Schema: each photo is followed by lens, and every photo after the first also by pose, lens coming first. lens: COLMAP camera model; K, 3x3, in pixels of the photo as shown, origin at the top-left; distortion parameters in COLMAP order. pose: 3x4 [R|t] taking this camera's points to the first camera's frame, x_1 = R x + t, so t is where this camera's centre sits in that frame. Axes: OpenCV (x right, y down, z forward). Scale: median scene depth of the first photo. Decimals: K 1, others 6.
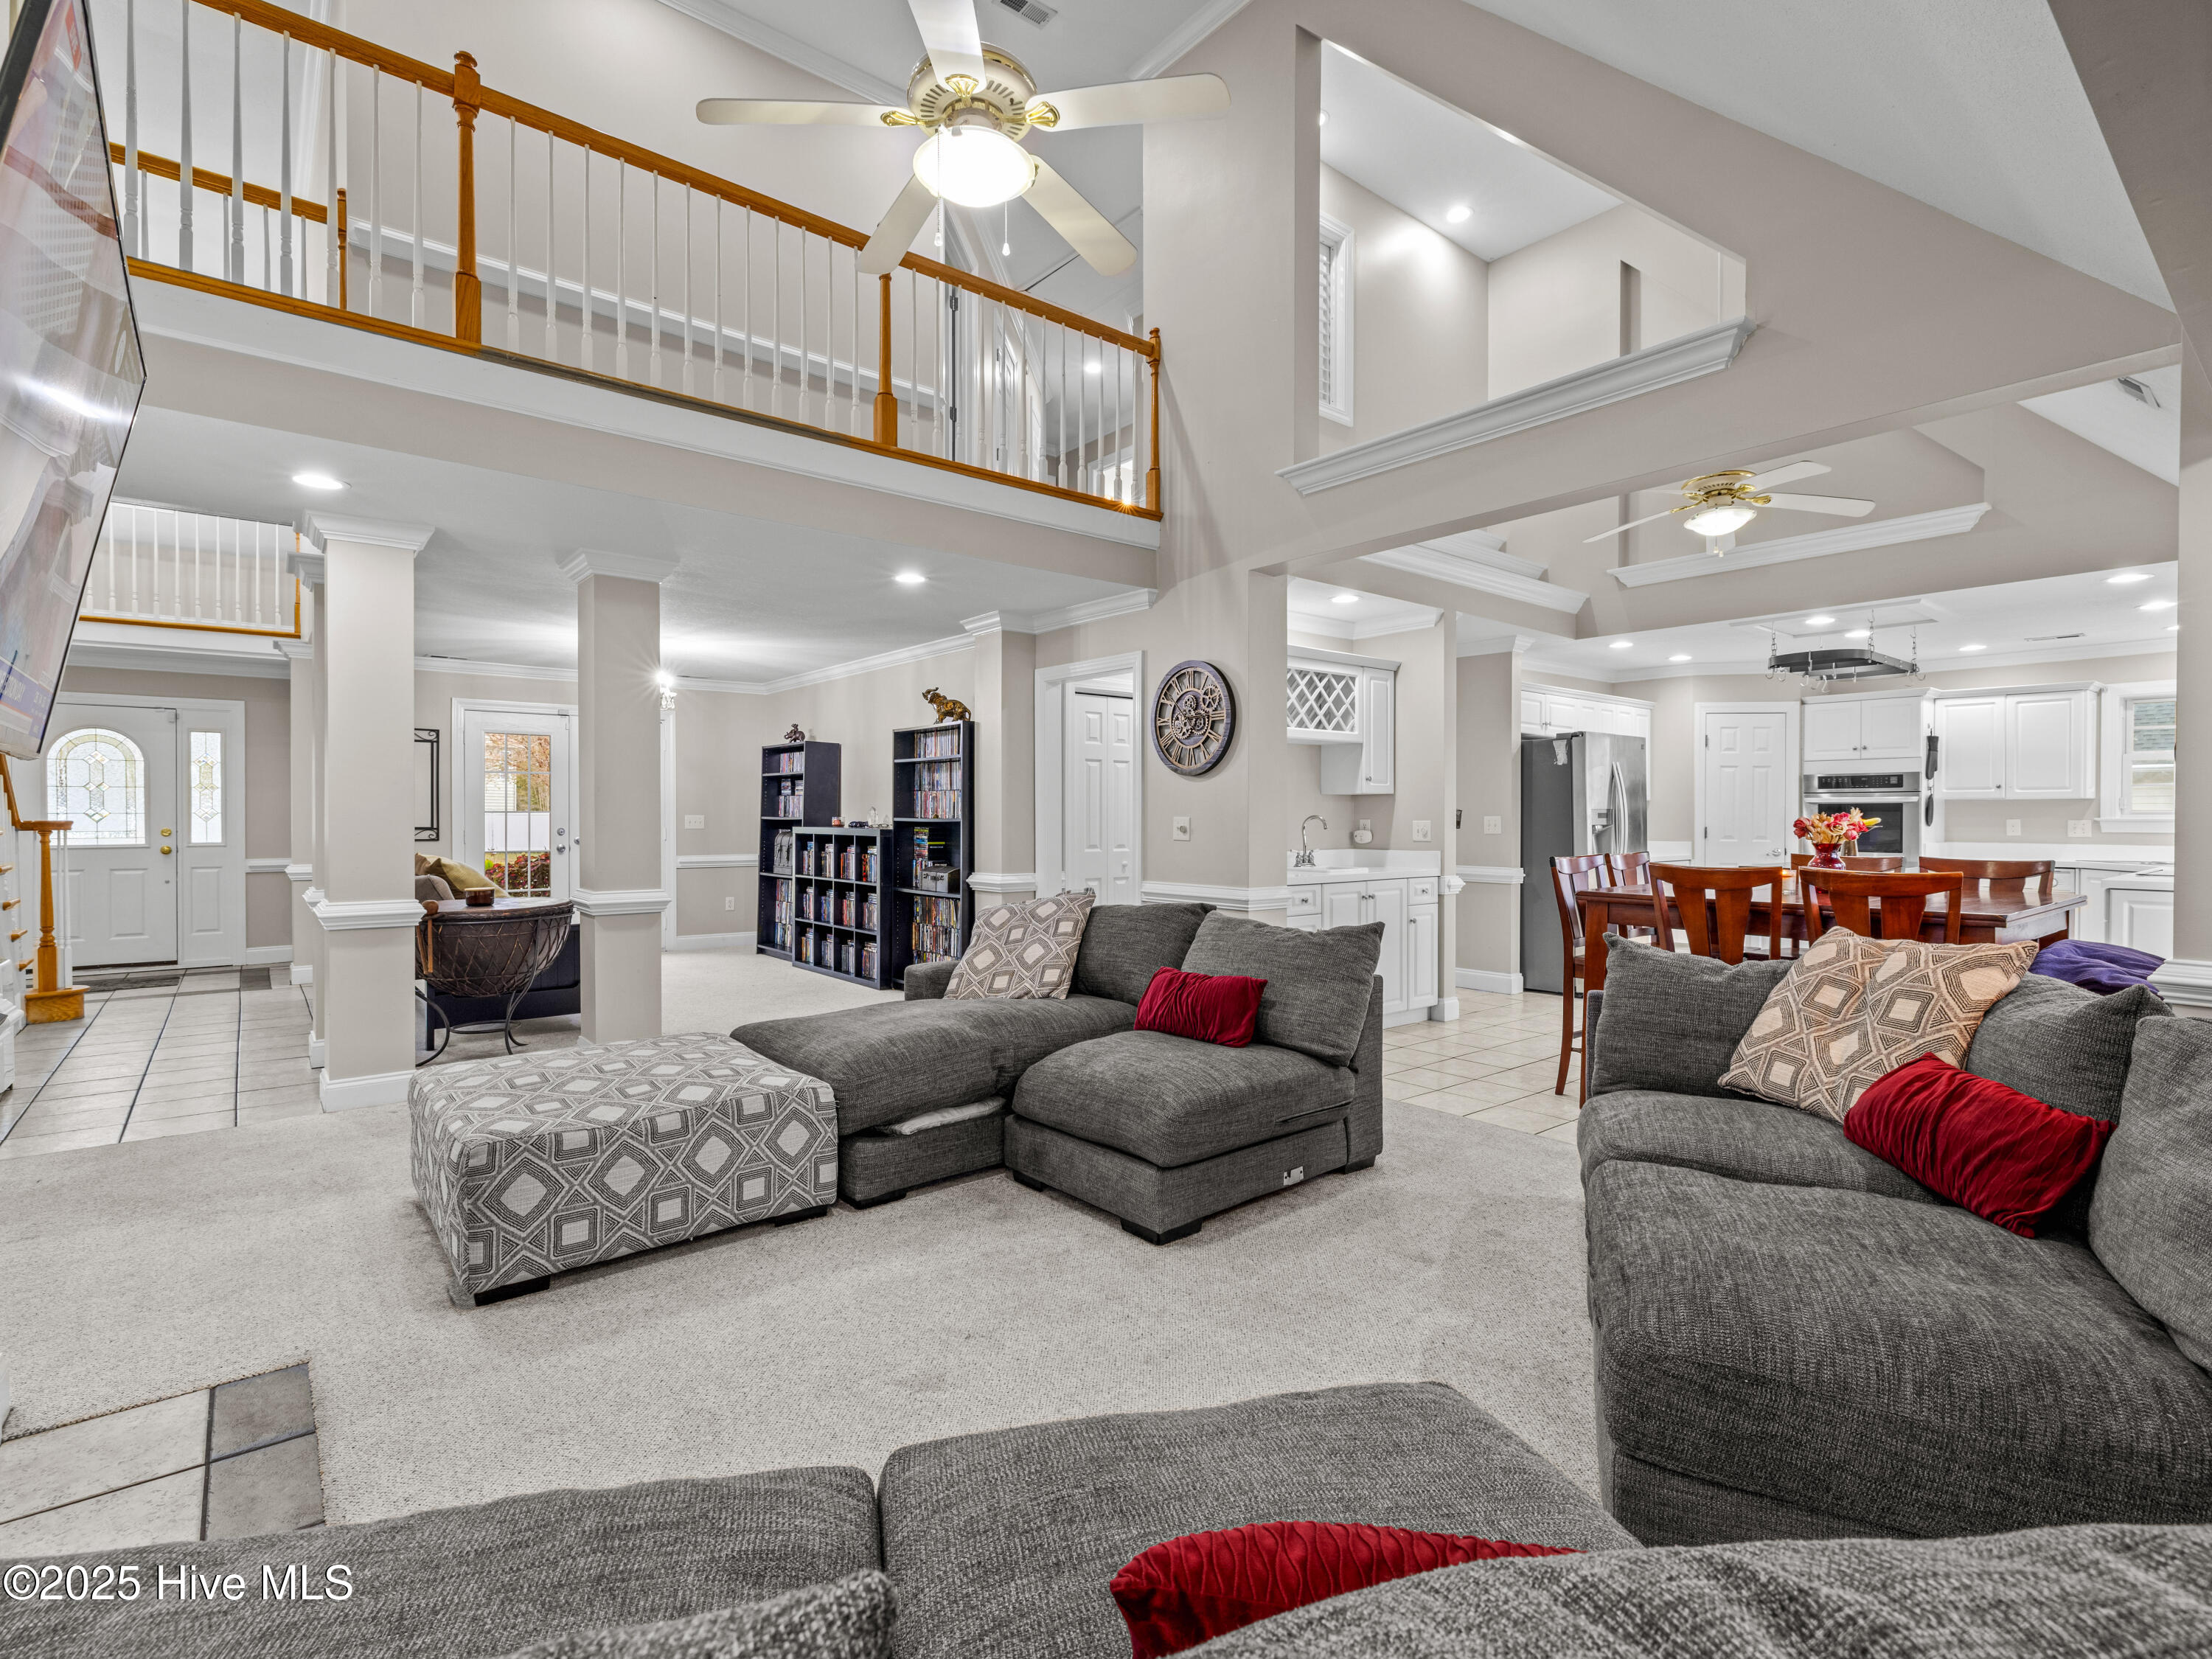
lens RADIAL K [[1049.9, 0, 1082.0], [0, 1049.9, 823.3], [0, 0, 1]] dist [0.006359, 0.000500]
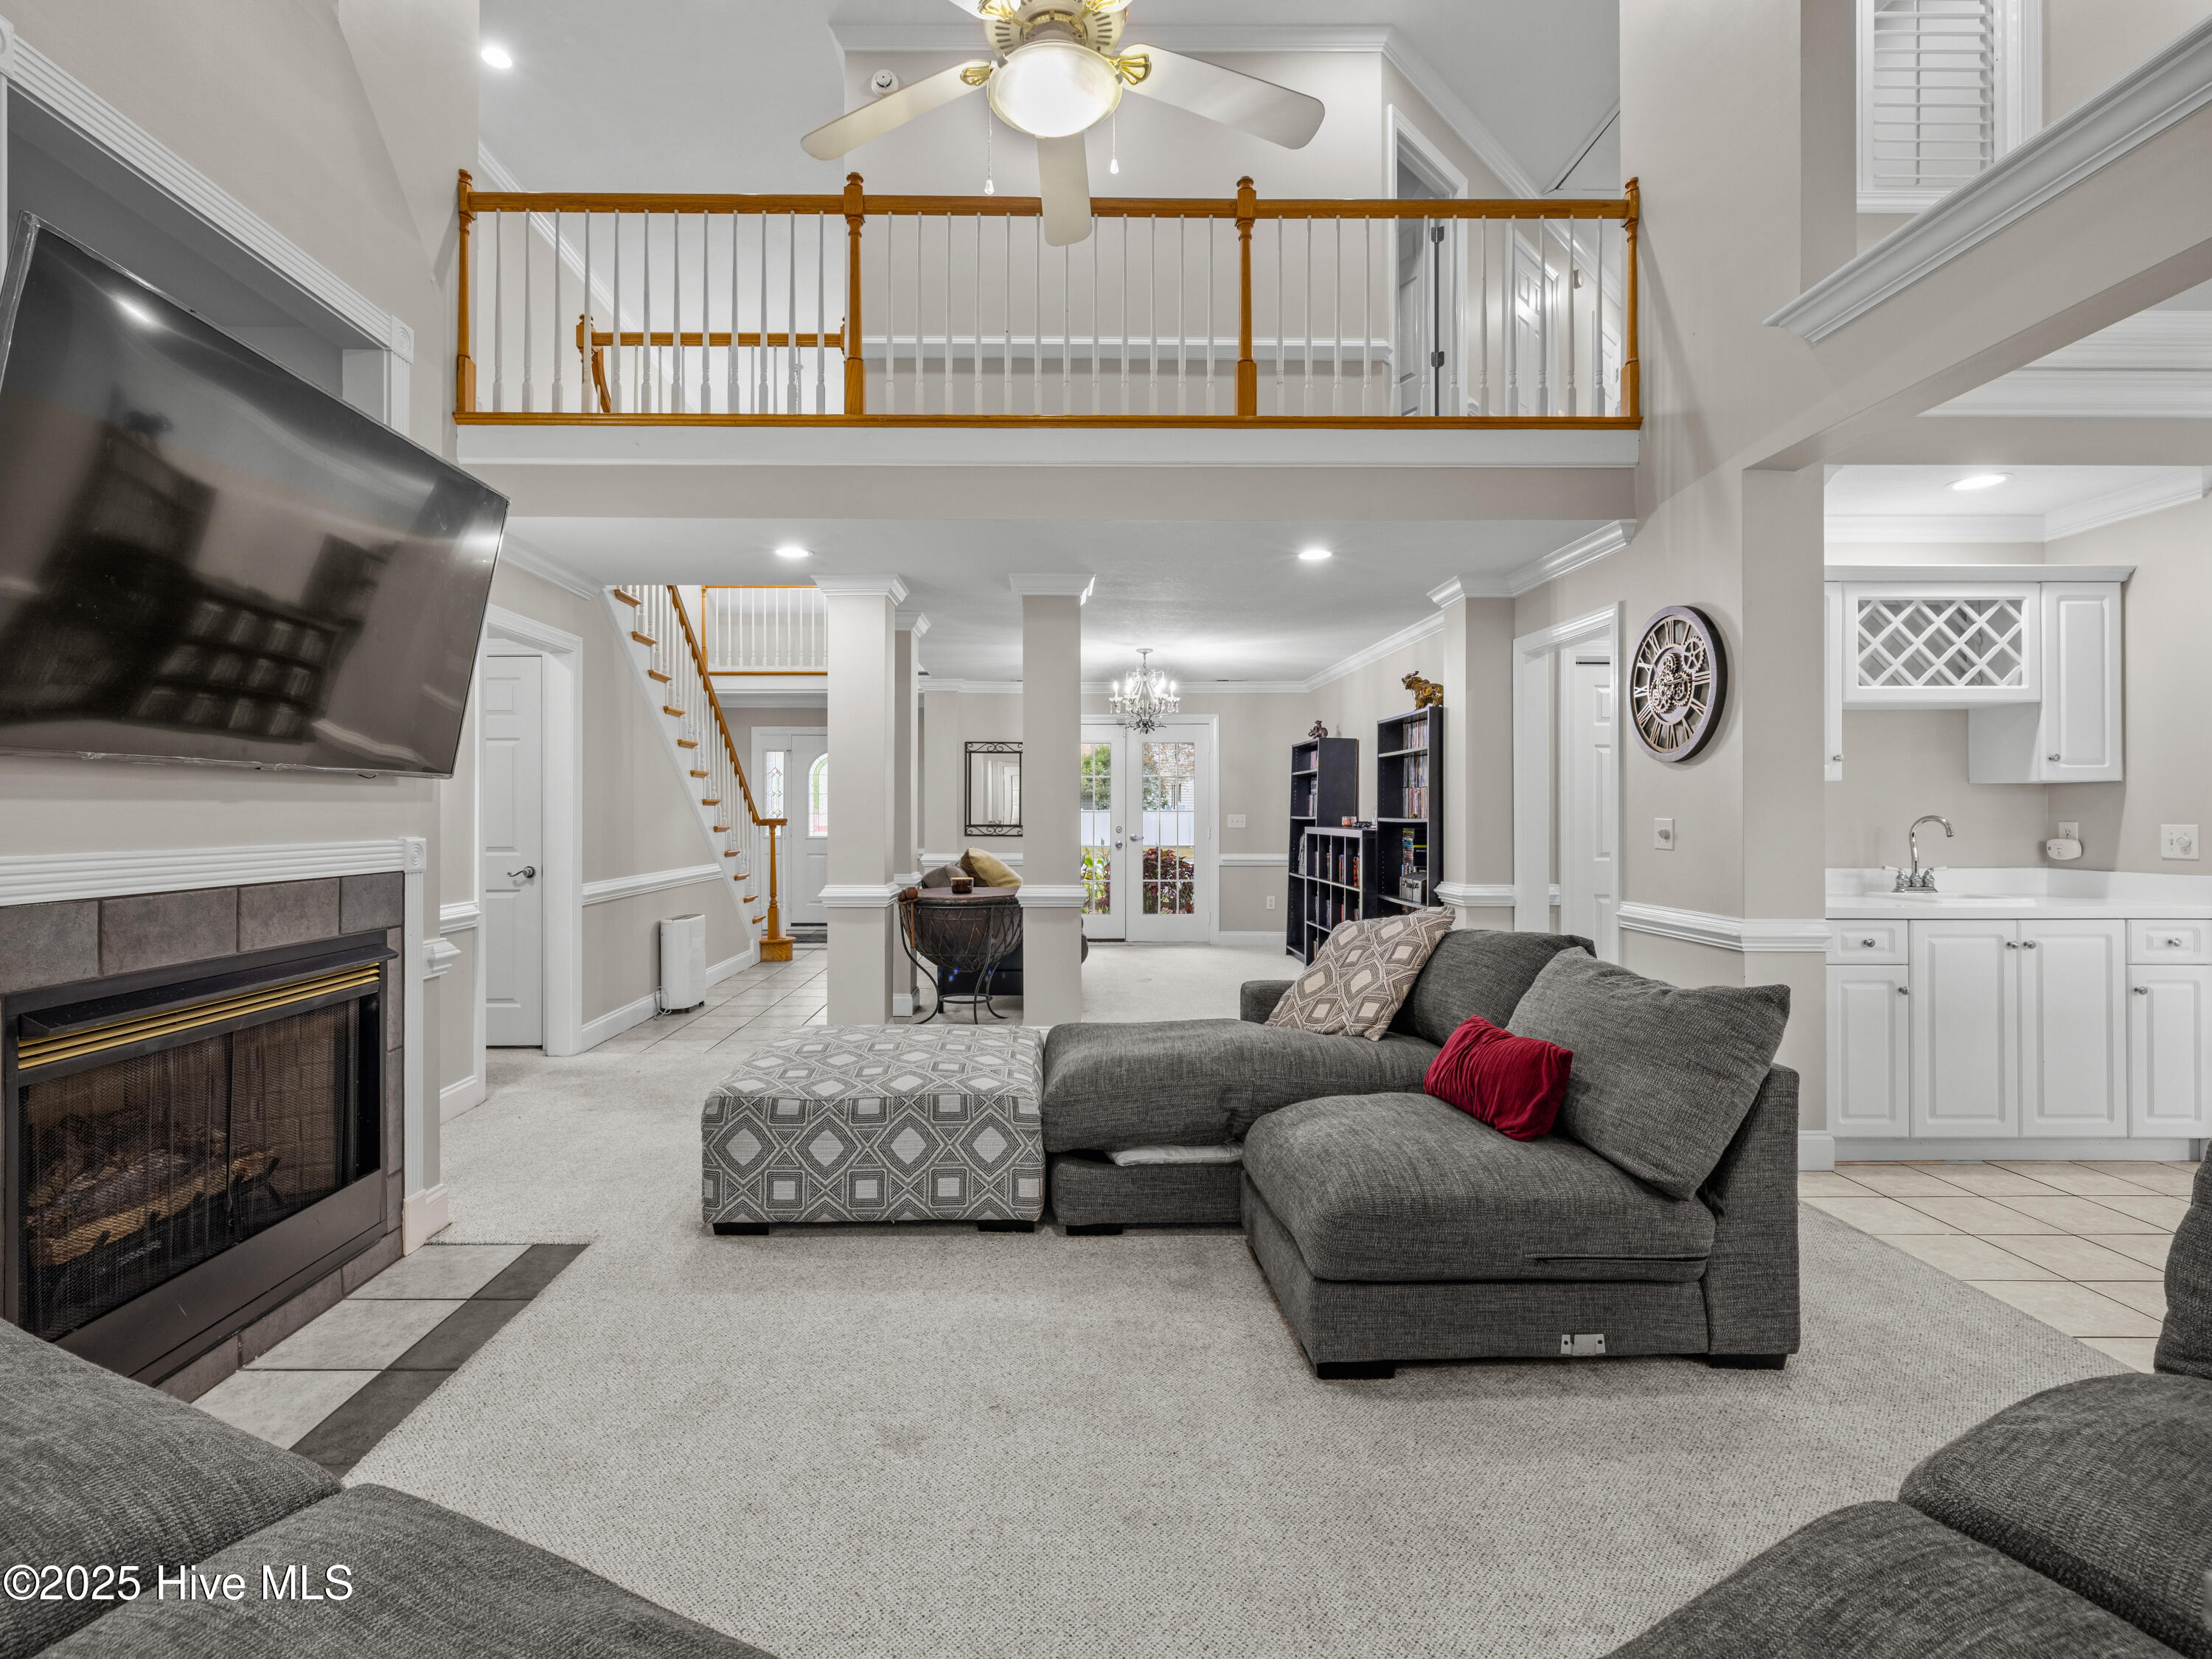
lens RADIAL K [[1049.9, 0, 1076.9], [0, 1049.9, 806.2], [0, 0, 1]] dist [0.006359, 0.000500]
pose [[0.787415, -0.004148, -0.616410, 0.205739], [-0.005394, 0.999893, -0.013620, -0.001725], [0.616400, 0.014050, 0.787308, 0.142333]]
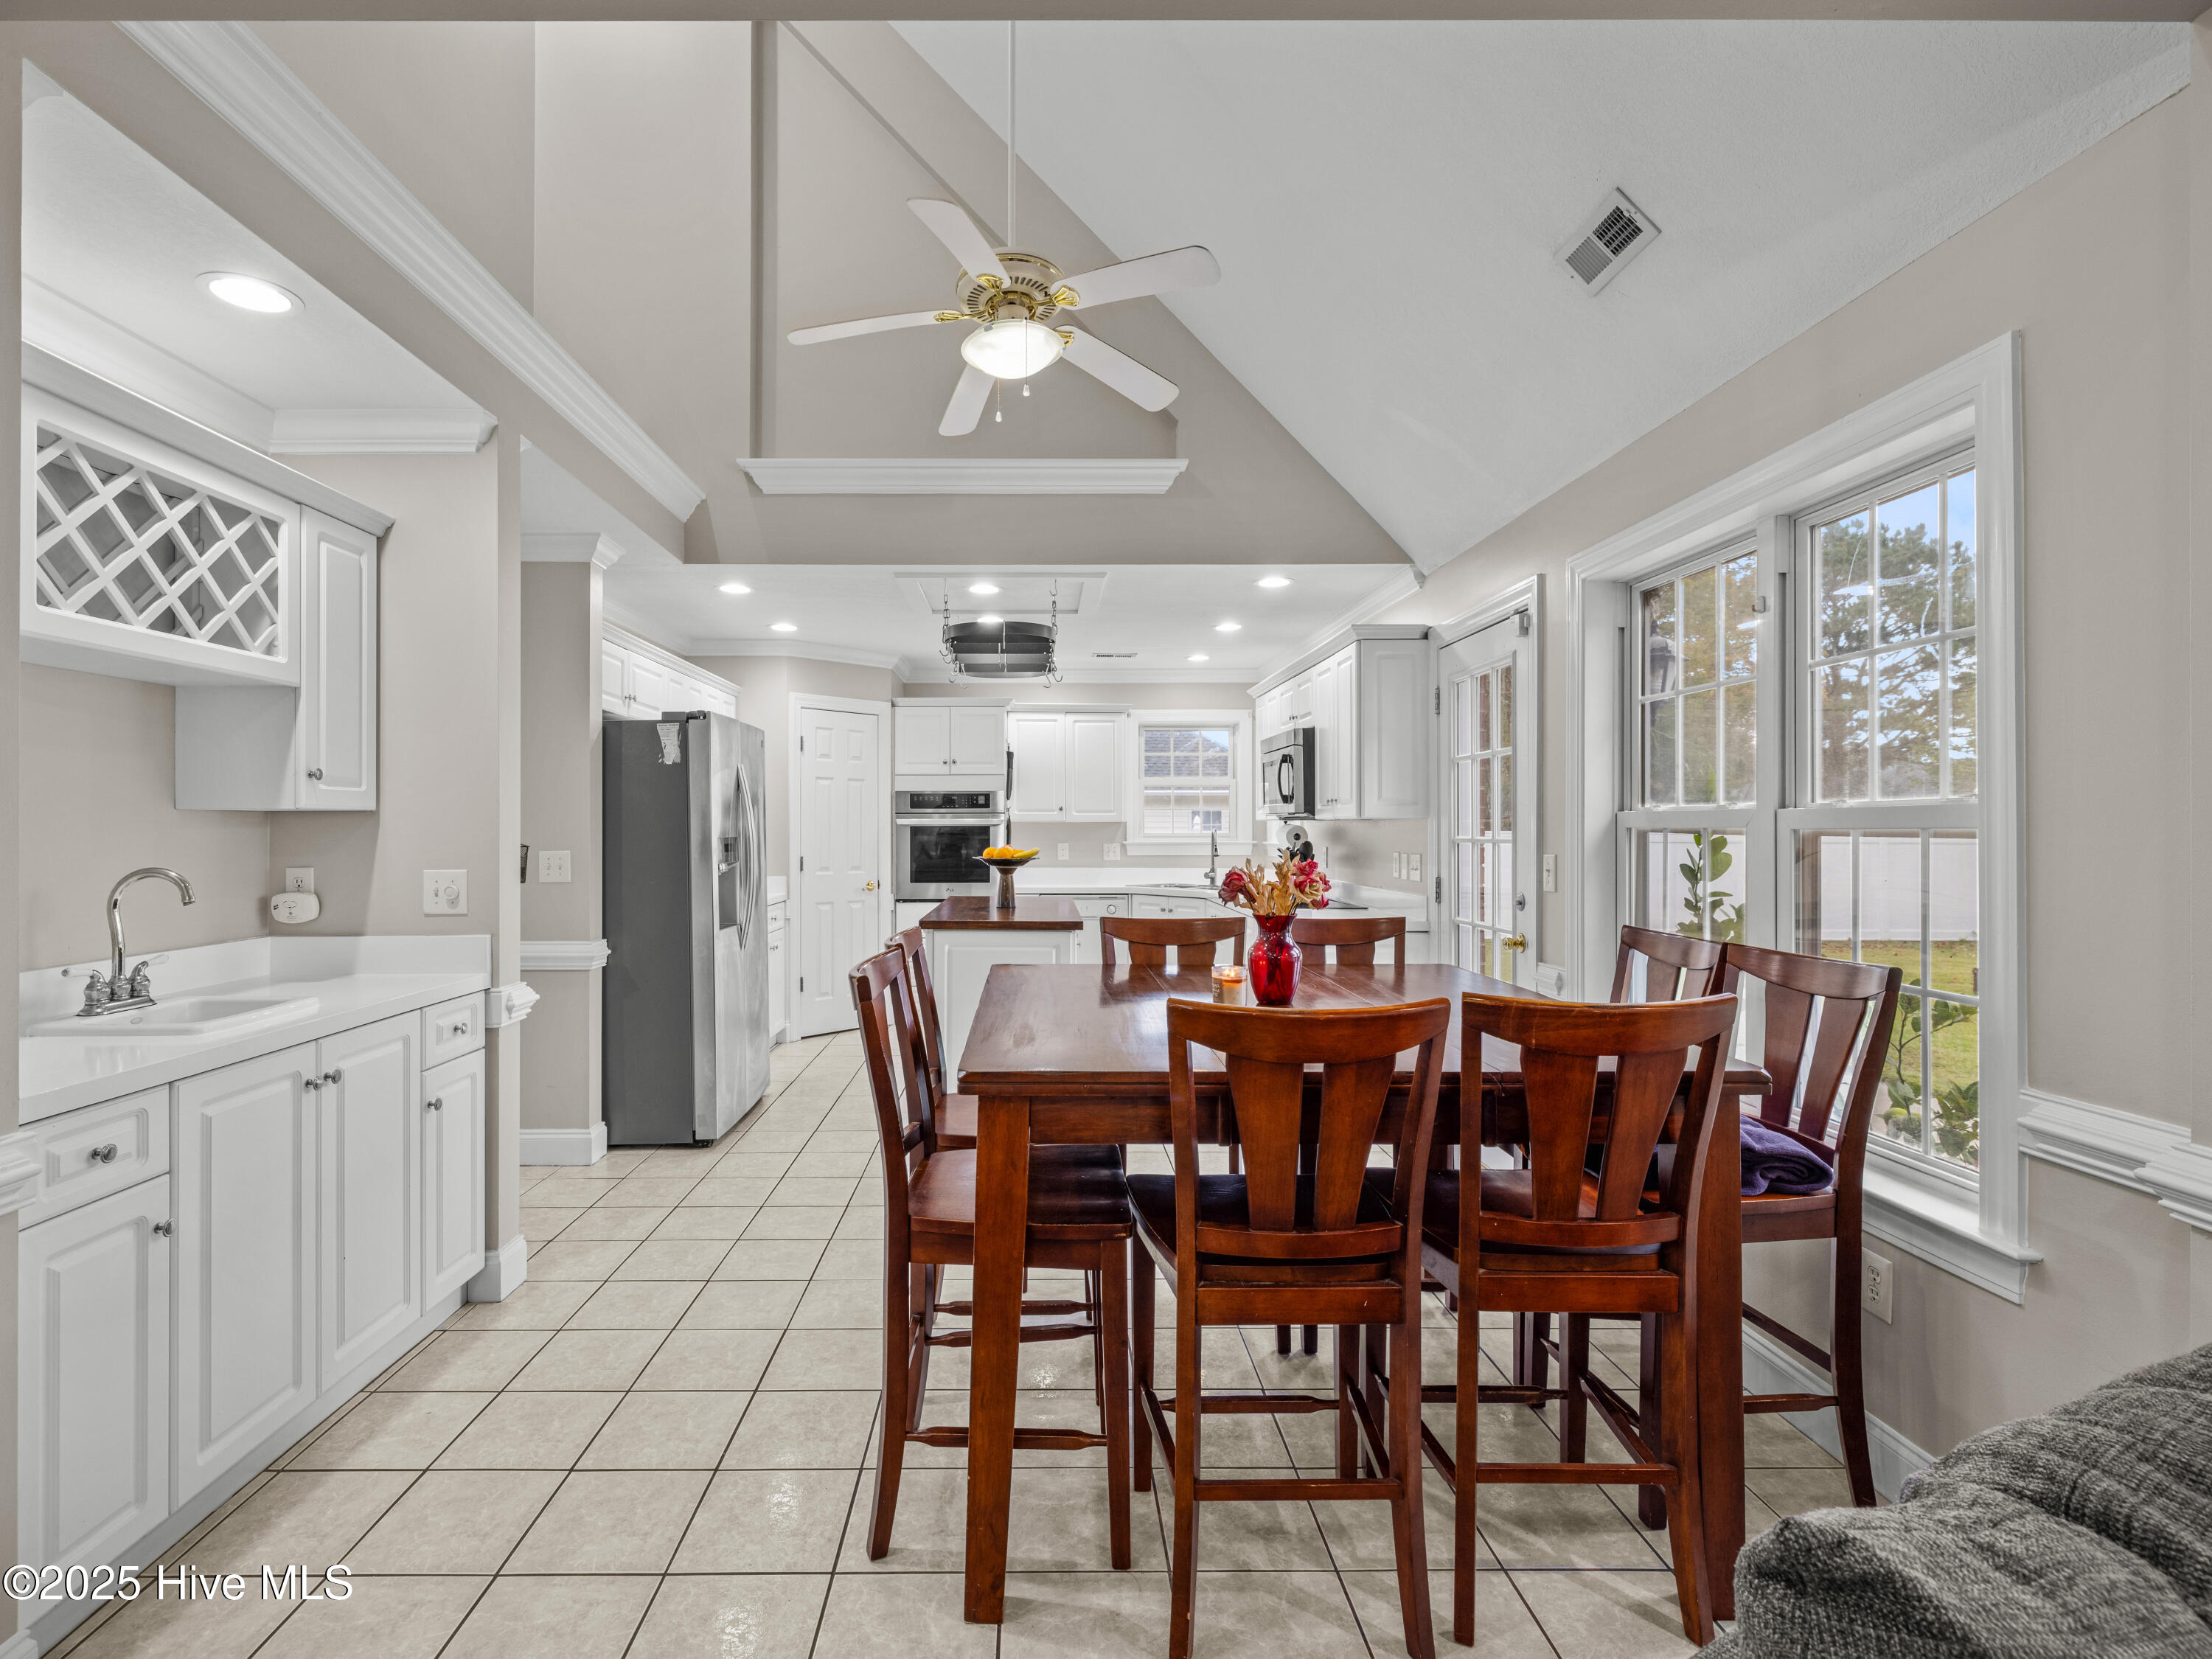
lens RADIAL K [[1049.9, 0, 980.6], [0, 1049.9, 821.3], [0, 0, 1]] dist [0.006359, 0.000500]
pose [[0.645648, 0.002891, 0.763630, 0.126733], [0.008028, 0.999912, -0.010573, -0.017429], [-0.763593, 0.012957, 0.645568, 0.538716]]
